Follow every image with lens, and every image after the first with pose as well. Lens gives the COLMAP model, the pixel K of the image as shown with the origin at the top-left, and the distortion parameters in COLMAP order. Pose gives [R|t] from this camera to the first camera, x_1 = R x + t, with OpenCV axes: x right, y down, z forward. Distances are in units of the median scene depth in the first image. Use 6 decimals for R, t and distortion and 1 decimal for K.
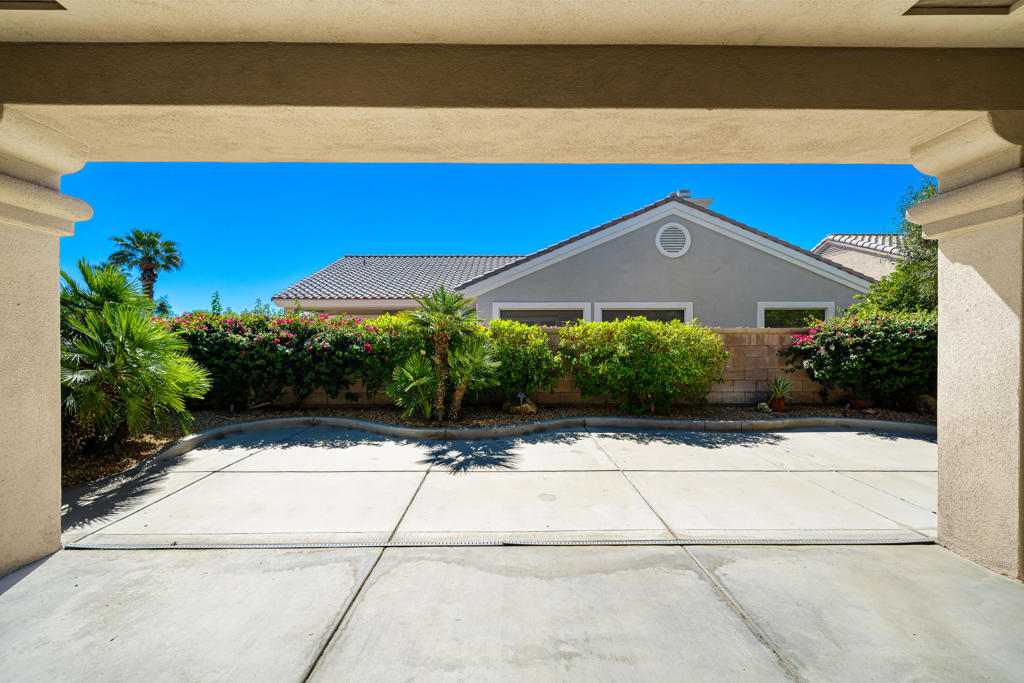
lens RADIAL K [[428.5, 0, 510.4], [0, 428.5, 340.9], [0, 0, 1]] dist [0.000154, -0.000177]
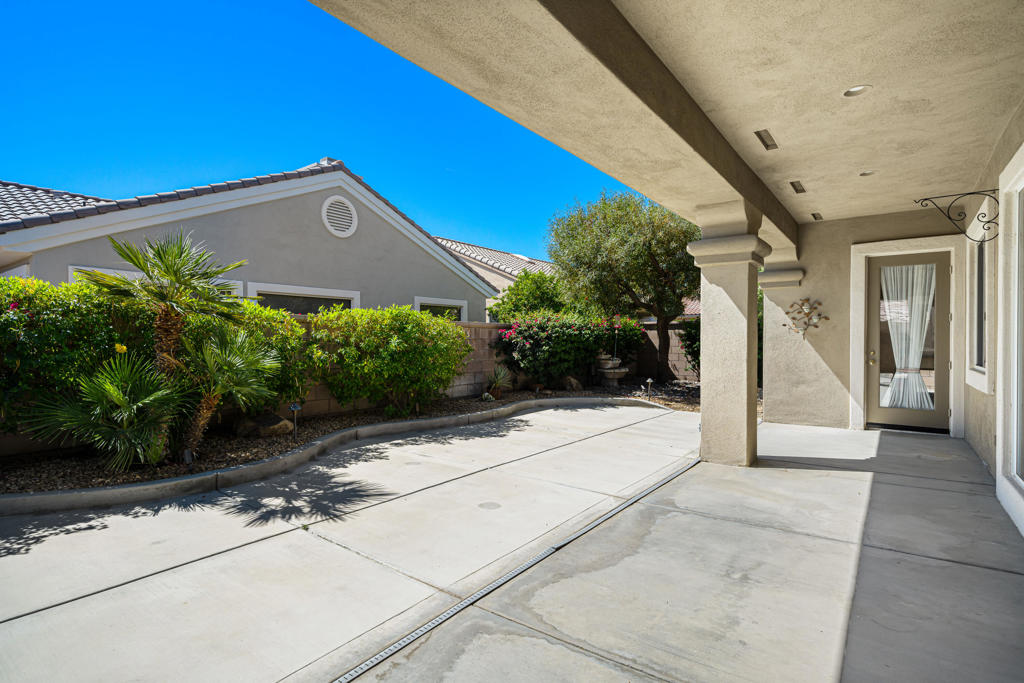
lens RADIAL K [[522.8, 0, 512.0], [0, 522.8, 341.5], [0, 0, 1]] dist [0.001759, 0.000209]
pose [[0.597840, -0.001425, 0.801614, -0.458097], [-0.002132, 0.999992, 0.003368, 0.014457], [-0.801613, -0.003723, 0.597832, 0.197145]]
